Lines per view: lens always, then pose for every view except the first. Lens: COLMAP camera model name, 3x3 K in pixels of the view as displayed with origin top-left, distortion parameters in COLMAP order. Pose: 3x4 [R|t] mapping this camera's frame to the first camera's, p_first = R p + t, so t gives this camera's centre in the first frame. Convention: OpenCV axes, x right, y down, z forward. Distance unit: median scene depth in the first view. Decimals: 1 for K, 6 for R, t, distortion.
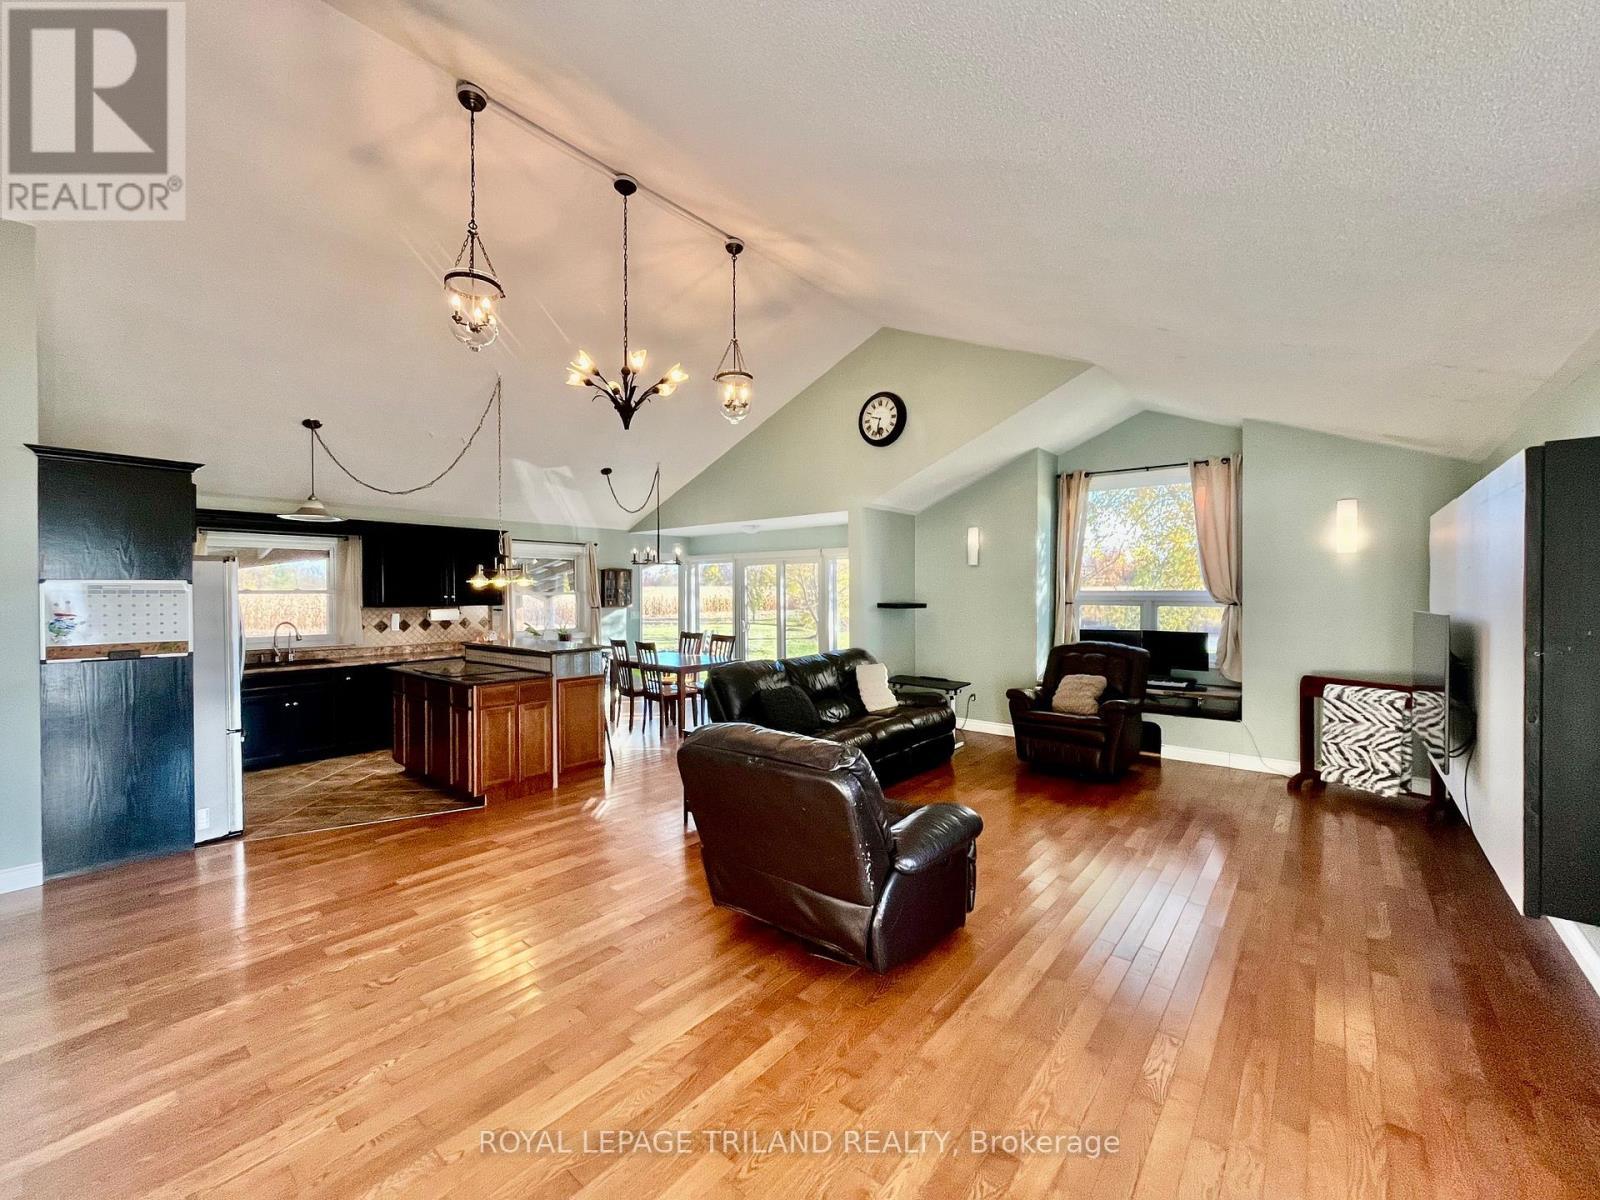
lens RADIAL K [[645.8, 0, 794.6], [0, 645.8, 598.0], [0, 0, 1]] dist [-0.002083, -0.000599]
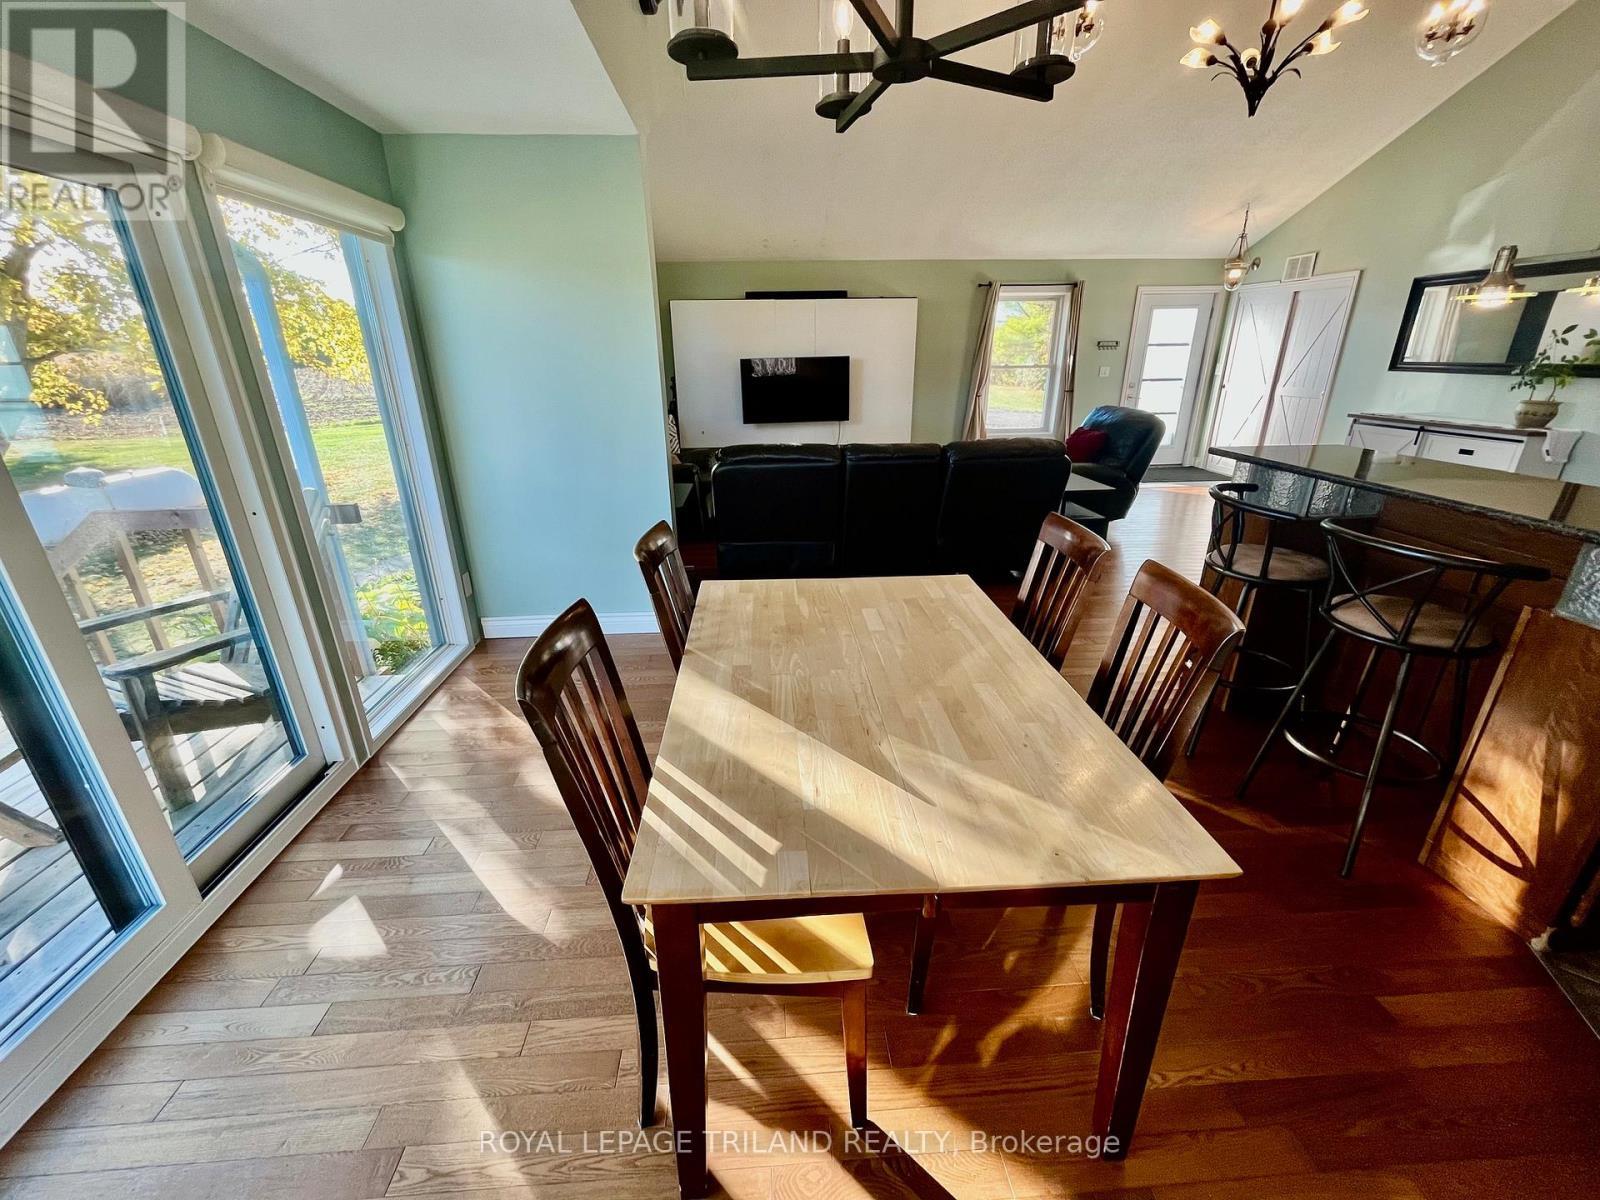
lens RADIAL K [[645.8, 0, 794.6], [0, 645.8, 598.0], [0, 0, 1]] dist [-0.002083, -0.000599]
pose [[-0.690706, -0.247289, 0.679539, -0.358120], [0.023009, 0.931720, 0.362447, -0.005484], [-0.722769, 0.265980, -0.637855, 1.331775]]
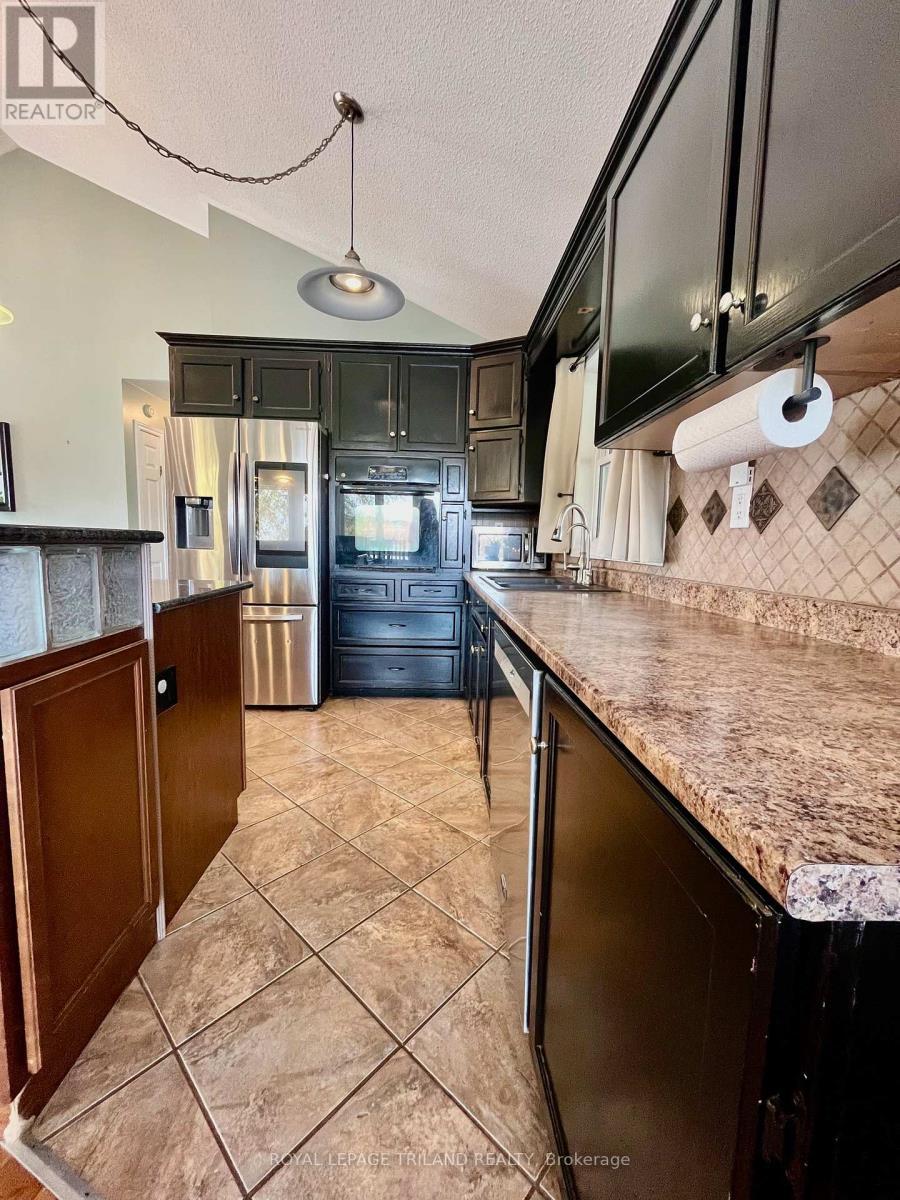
lens RADIAL K [[484.4, 0, 447.1], [0, 484.4, 594.5], [0, 0, 1]] dist [-0.002083, -0.000599]
pose [[-0.745838, 0.053875, -0.663946, -0.434010], [-0.029105, 0.993136, 0.113282, 0.063009], [0.665492, 0.103814, -0.739150, 1.149161]]
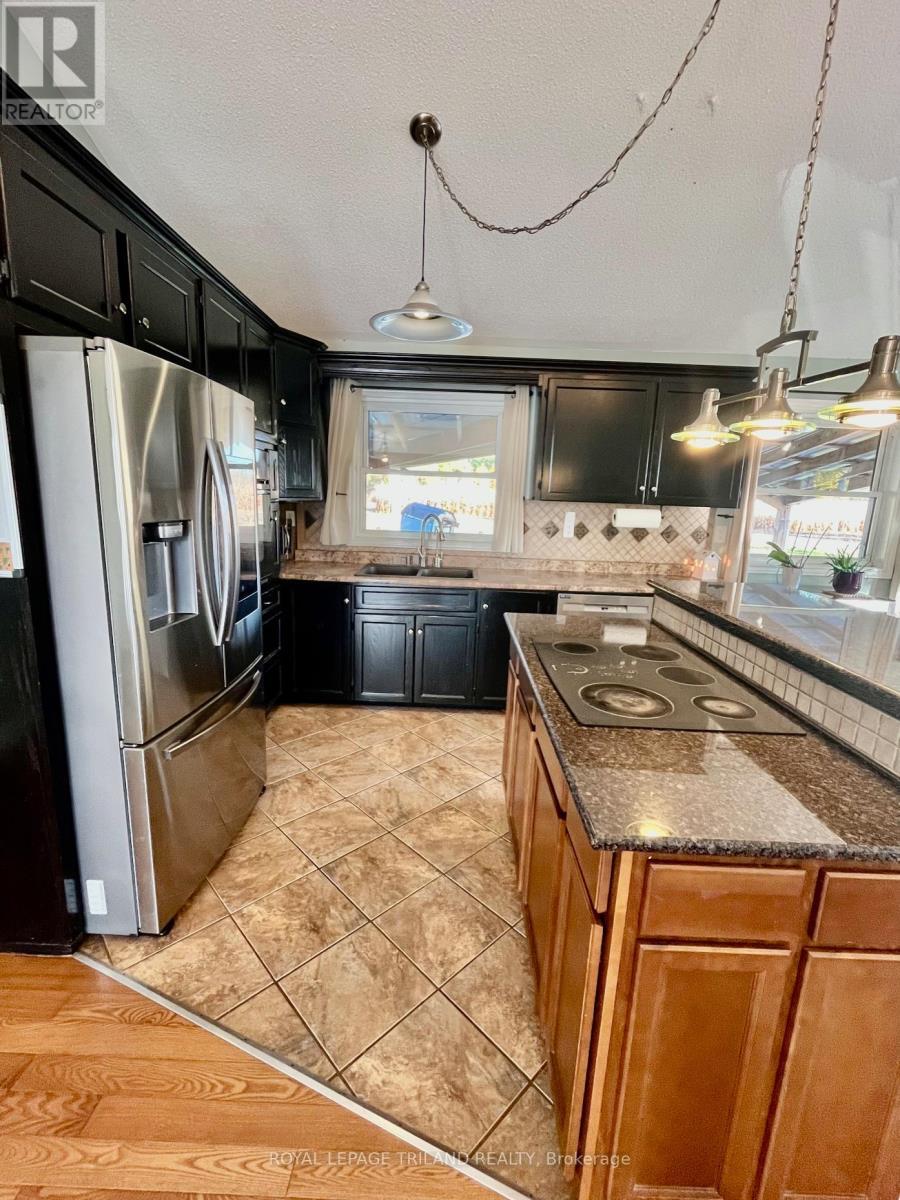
lens RADIAL K [[526.5, 0, 449.6], [0, 526.5, 593.1], [0, 0, 1]] dist [0.001757, -0.000011]
pose [[0.628960, 0.174377, -0.757629, -0.289053], [-0.047318, 0.981300, 0.186575, 0.011533], [0.775996, -0.081499, 0.625450, 0.596001]]
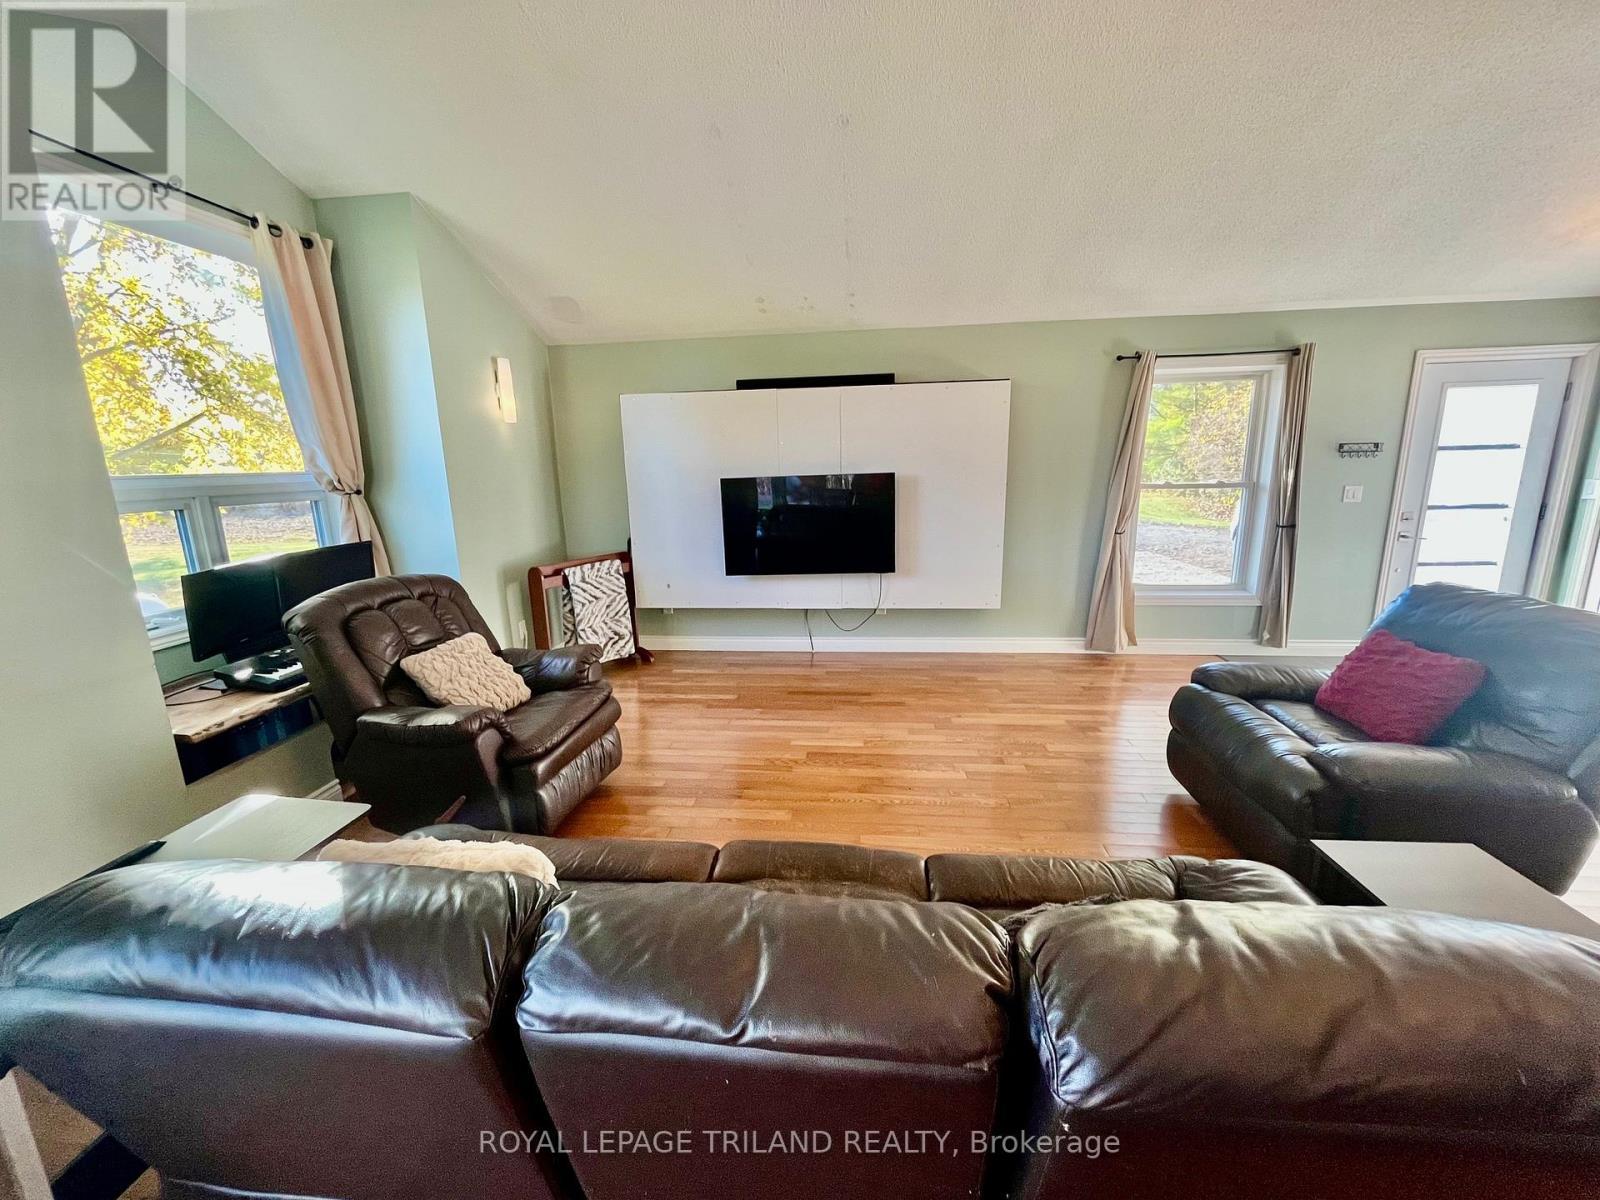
lens RADIAL K [[645.8, 0, 794.6], [0, 645.8, 598.0], [0, 0, 1]] dist [-0.002083, -0.000599]
pose [[-0.549460, -0.159048, 0.820243, -0.086769], [0.035232, 0.976431, 0.212935, -0.008579], [-0.834777, 0.145898, -0.530906, 0.911371]]
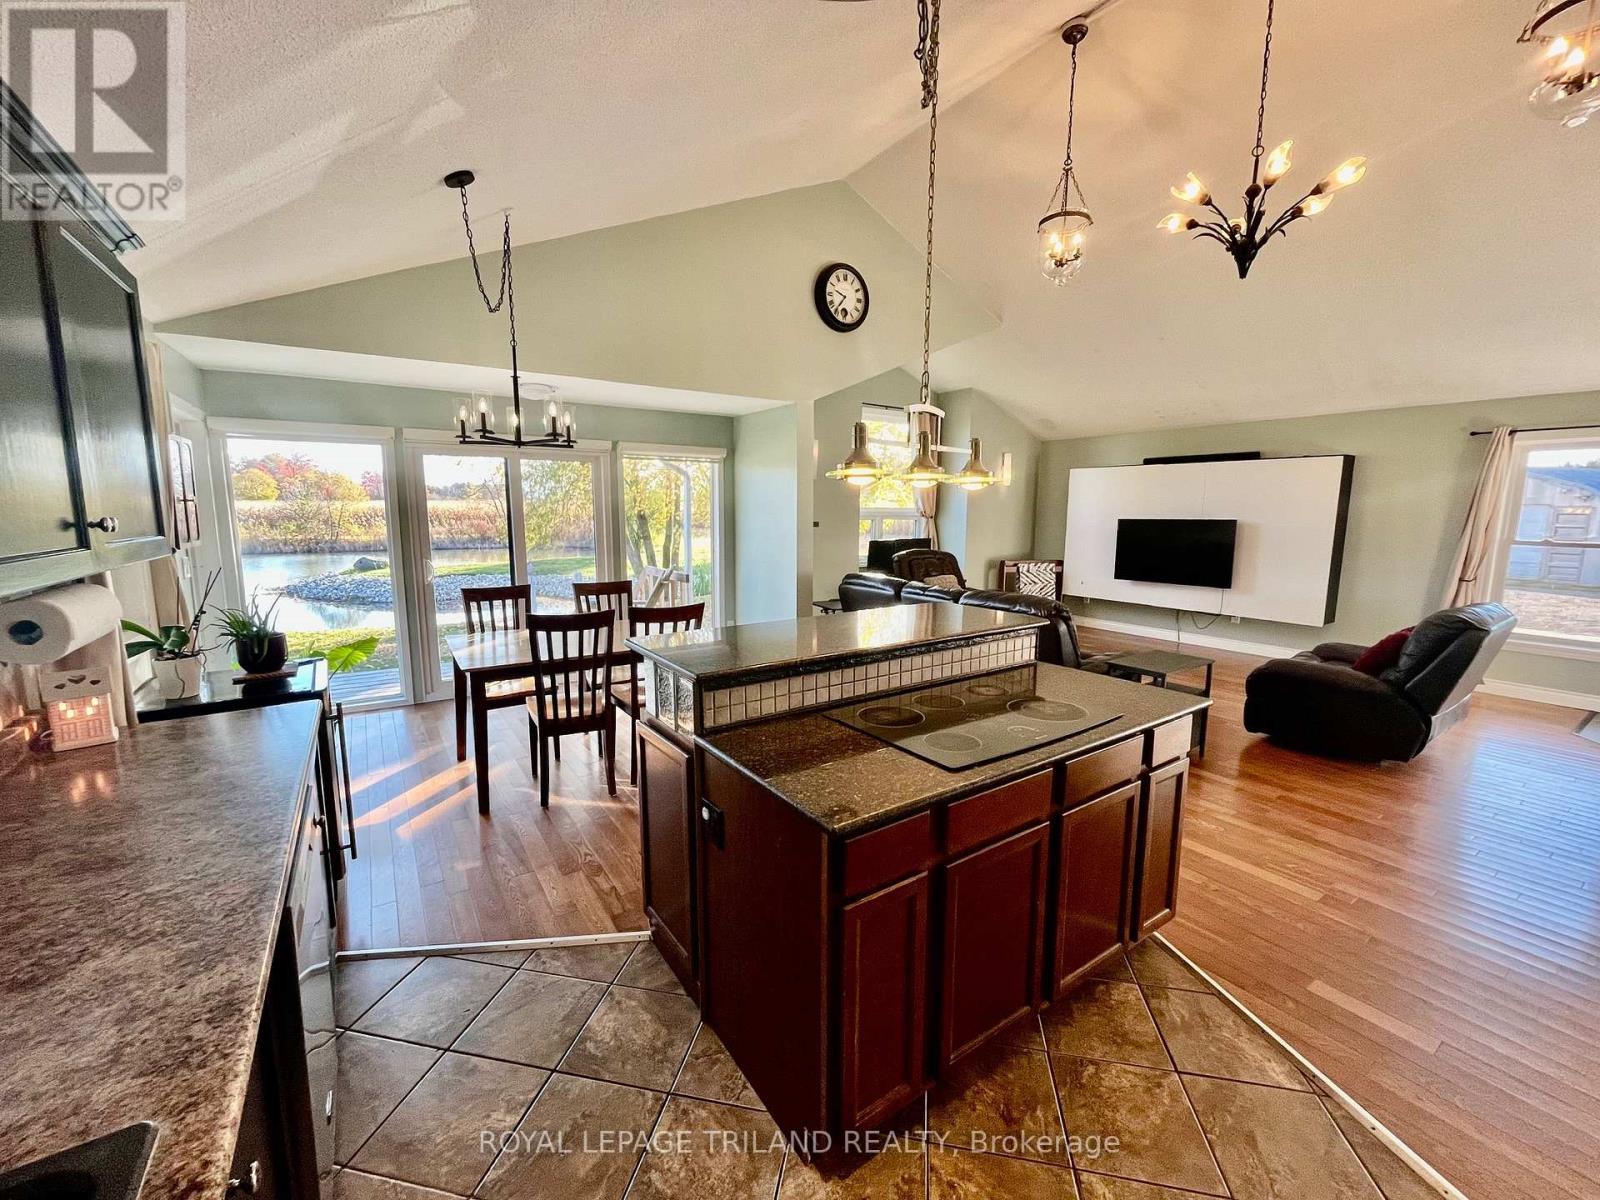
lens RADIAL K [[644.7, 0, 792.2], [0, 644.7, 600.3], [0, 0, 1]] dist [-0.003196, -0.000276]
pose [[0.282937, -0.132479, 0.949945, -0.723030], [0.004424, 0.990585, 0.136829, -0.004728], [-0.959128, -0.034511, 0.280859, 0.814983]]
